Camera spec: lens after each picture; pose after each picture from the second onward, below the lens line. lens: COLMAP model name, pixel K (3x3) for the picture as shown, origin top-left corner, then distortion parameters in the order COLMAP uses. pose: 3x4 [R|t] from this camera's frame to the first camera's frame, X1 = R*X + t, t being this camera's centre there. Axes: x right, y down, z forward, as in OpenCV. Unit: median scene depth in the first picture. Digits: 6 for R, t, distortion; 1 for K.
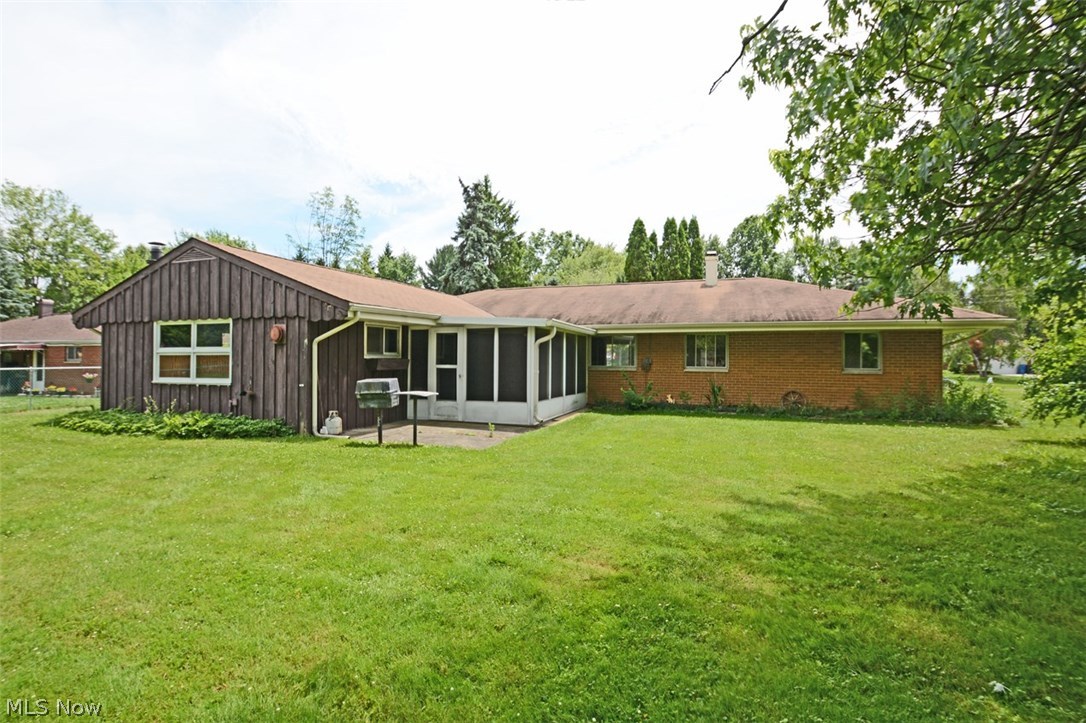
lens RADIAL K [[490.7, 0, 545.0], [0, 490.7, 365.1], [0, 0, 1]] dist [0.001039, -0.005190]
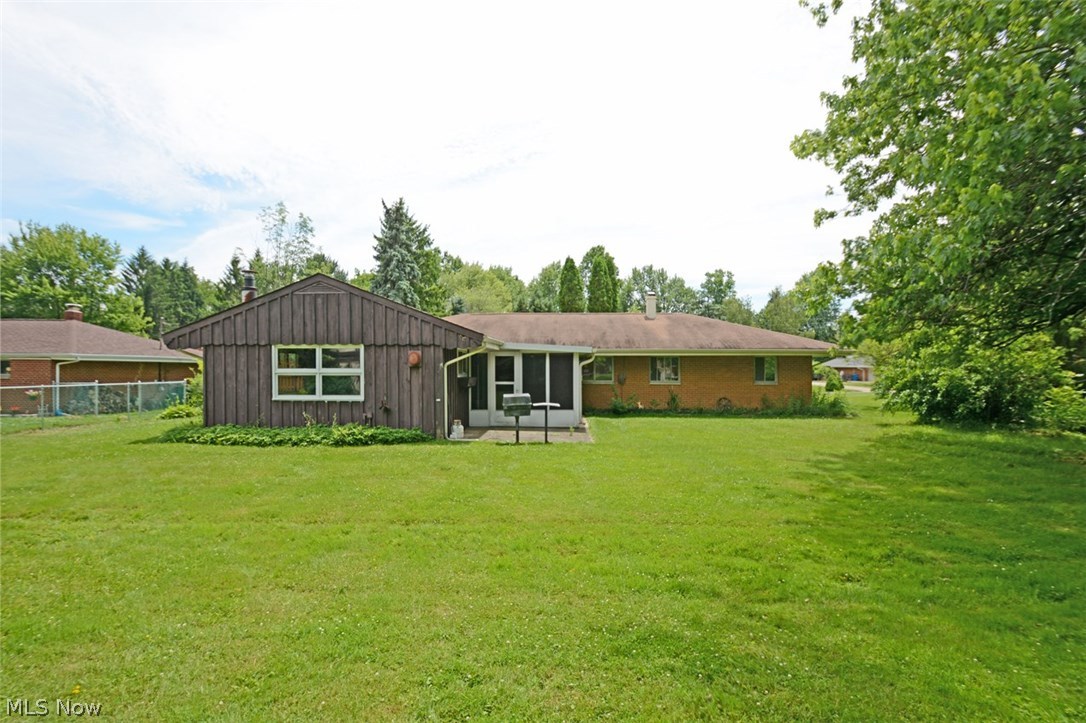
lens RADIAL K [[490.7, 0, 499.8], [0, 490.7, 379.6], [0, 0, 1]] dist [0.001039, -0.005190]
pose [[0.957792, -0.005675, 0.287407, -0.621321], [0.001892, 0.999908, 0.013439, -0.024218], [-0.287457, -0.012328, 0.957714, -0.217267]]
